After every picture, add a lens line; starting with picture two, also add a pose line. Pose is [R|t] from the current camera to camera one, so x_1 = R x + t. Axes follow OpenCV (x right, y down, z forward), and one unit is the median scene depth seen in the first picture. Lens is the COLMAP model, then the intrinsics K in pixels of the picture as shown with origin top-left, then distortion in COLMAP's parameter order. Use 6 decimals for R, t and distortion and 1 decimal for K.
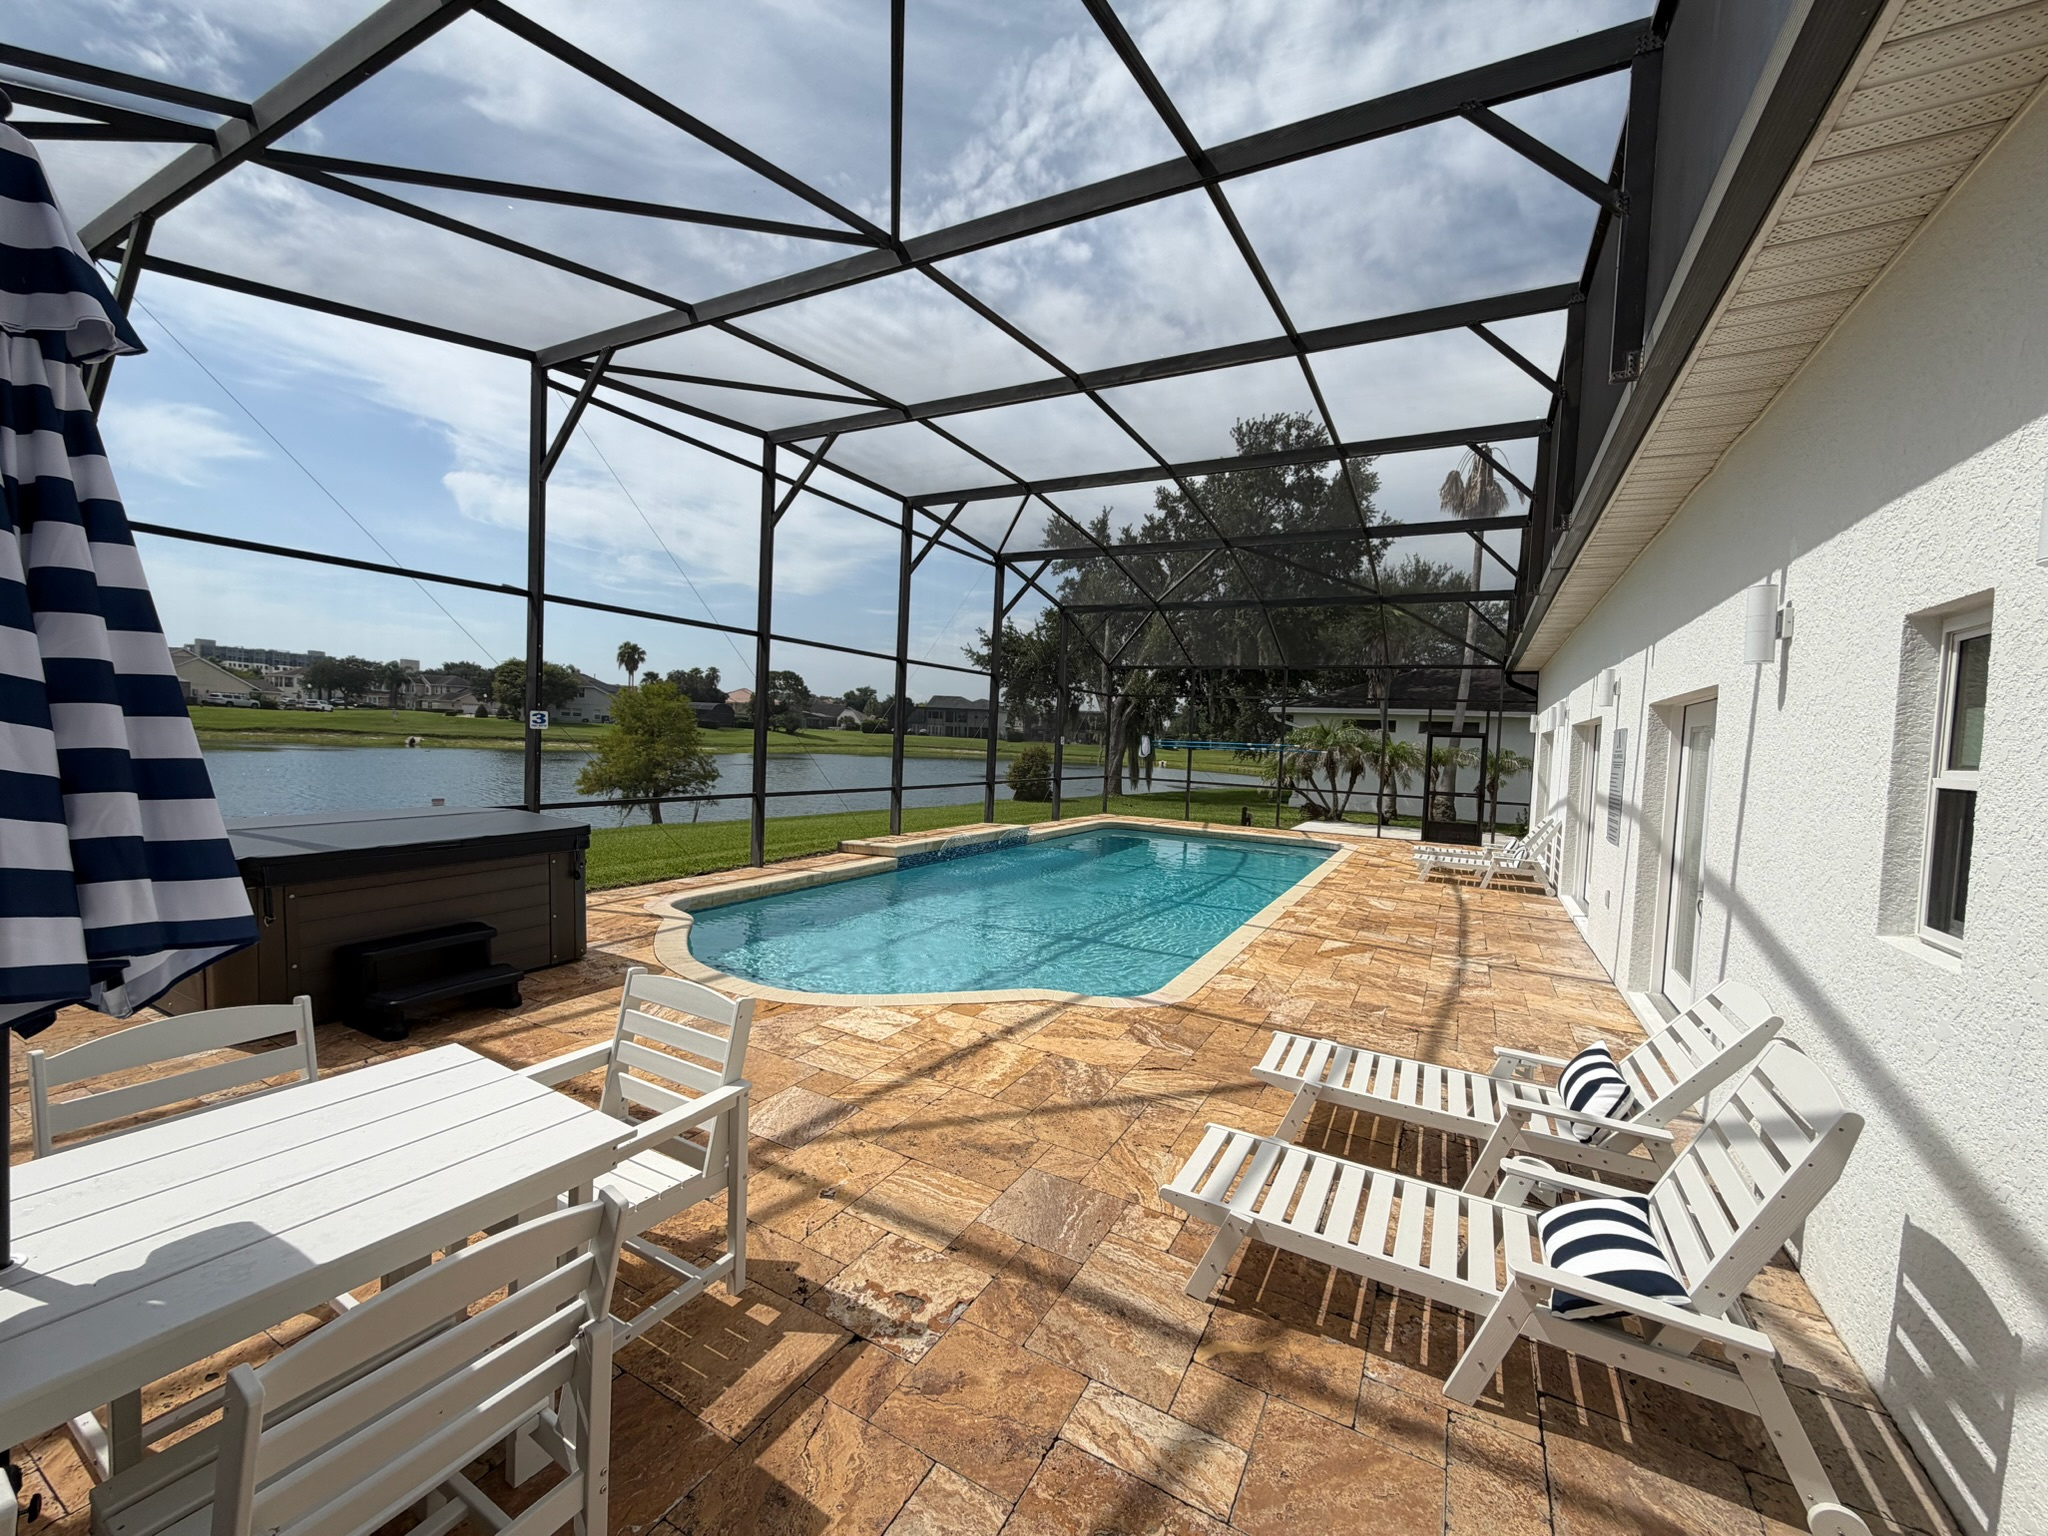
lens RADIAL K [[812.8, 0, 1017.0], [0, 812.8, 766.9], [0, 0, 1]] dist [0.000957, 0.000029]
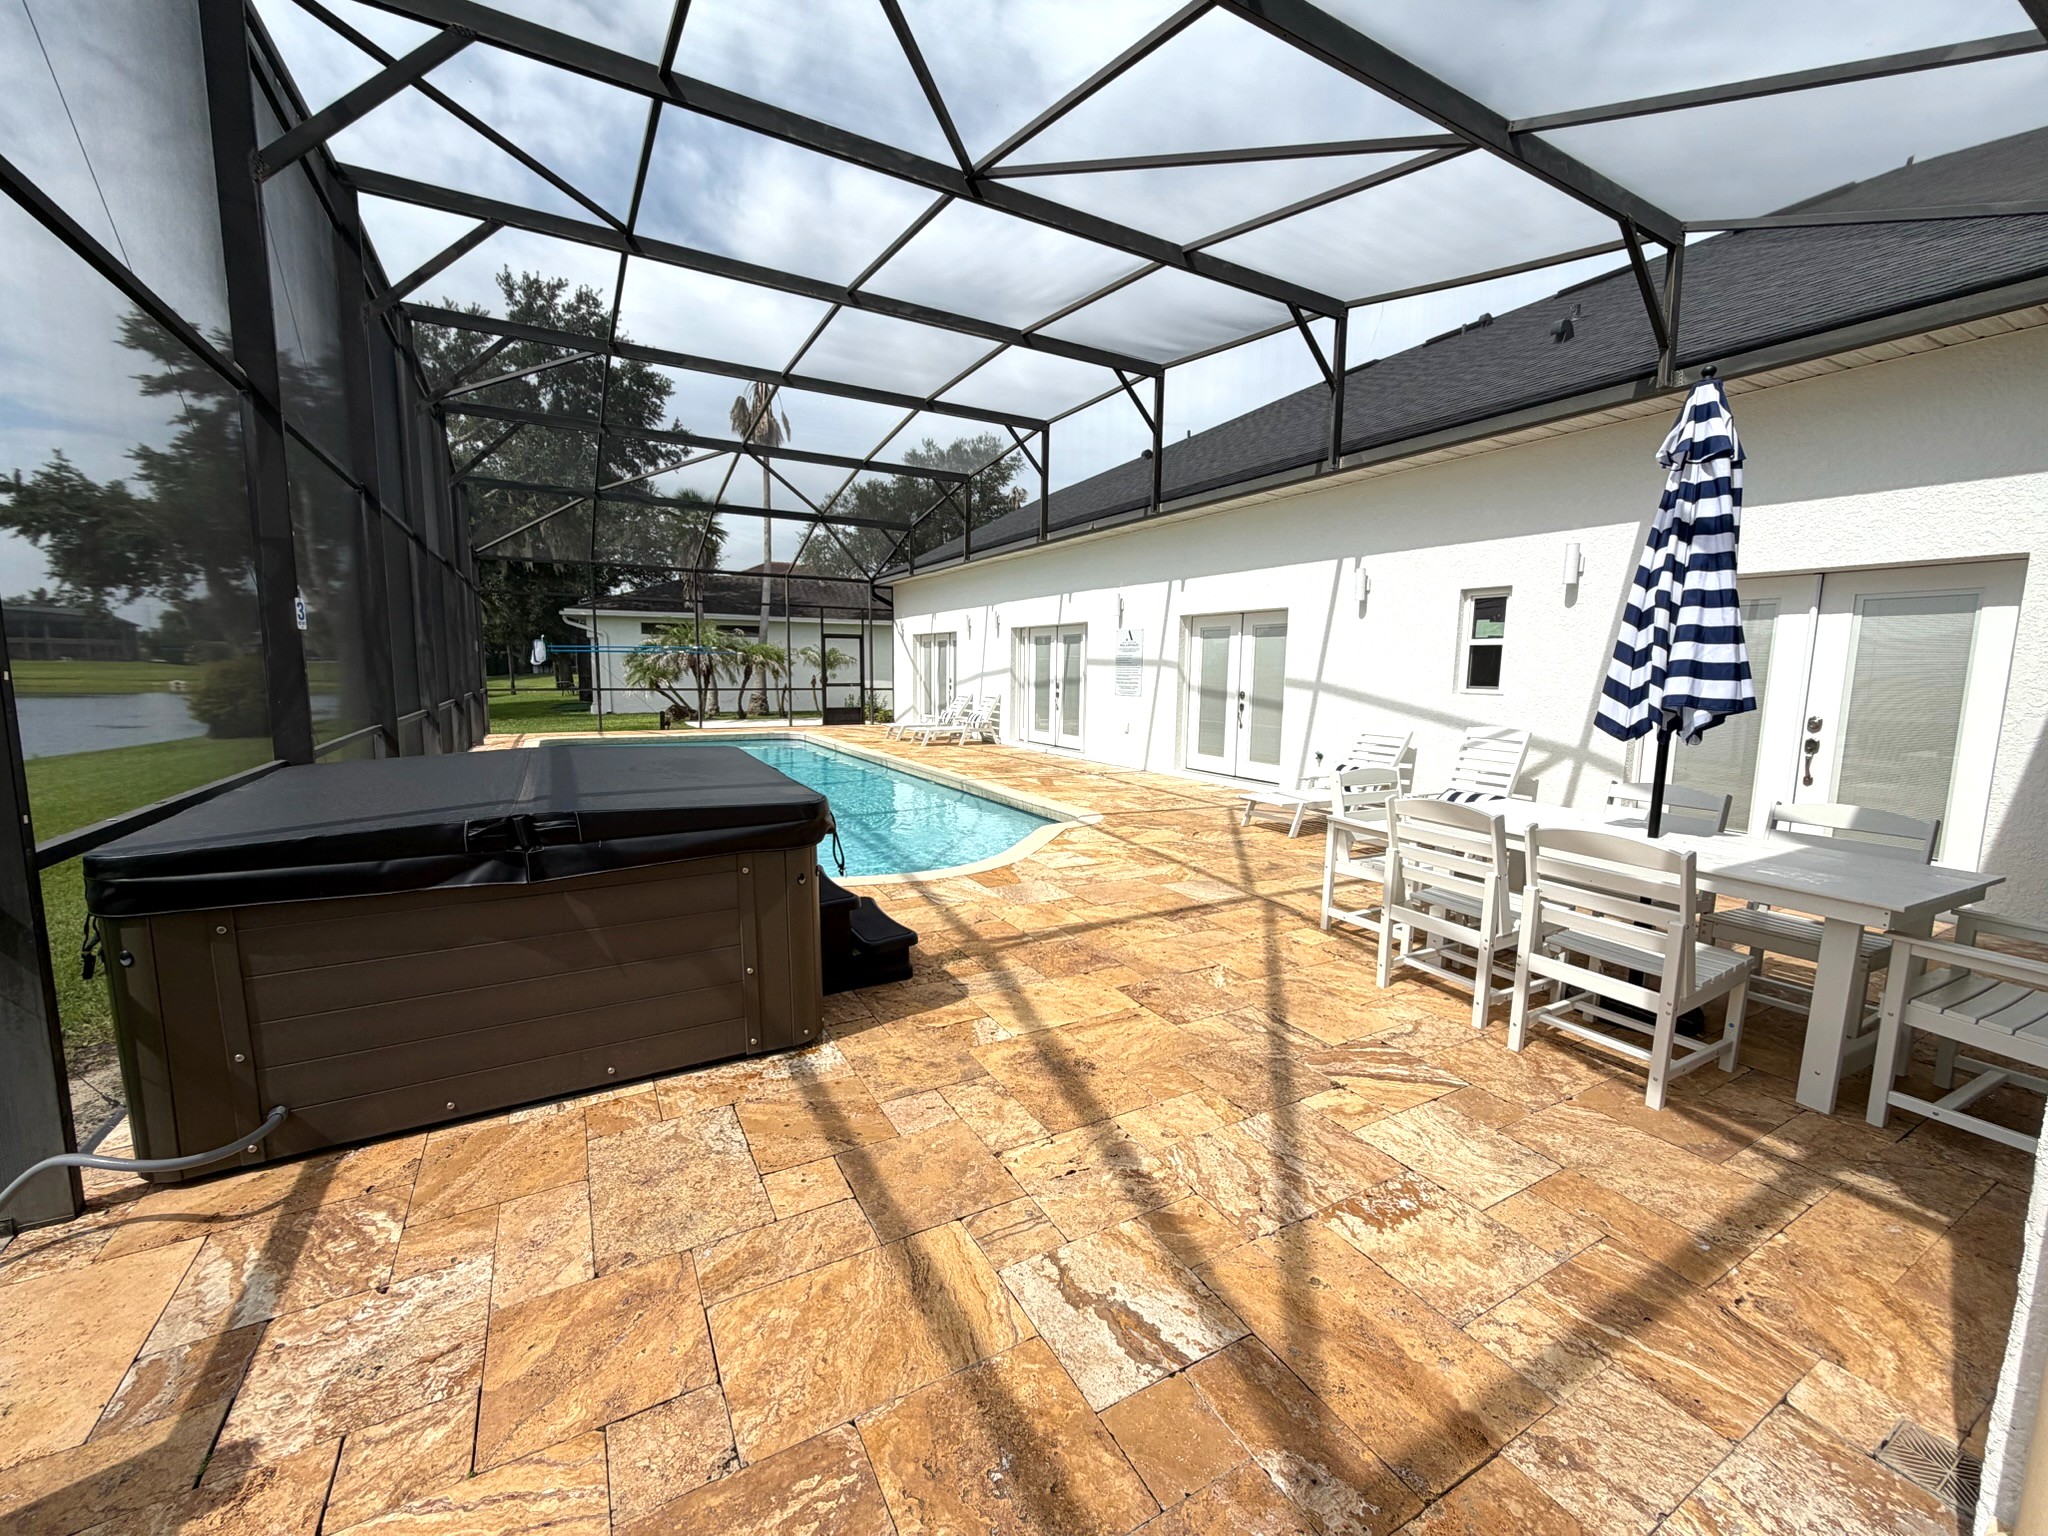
lens RADIAL K [[812.8, 0, 1017.0], [0, 812.8, 766.9], [0, 0, 1]] dist [0.000957, 0.000029]
pose [[0.519770, -0.139221, 0.842886, -0.273177], [0.041593, 0.989586, 0.137803, -0.001732], [-0.853293, -0.036568, 0.520147, 0.086675]]
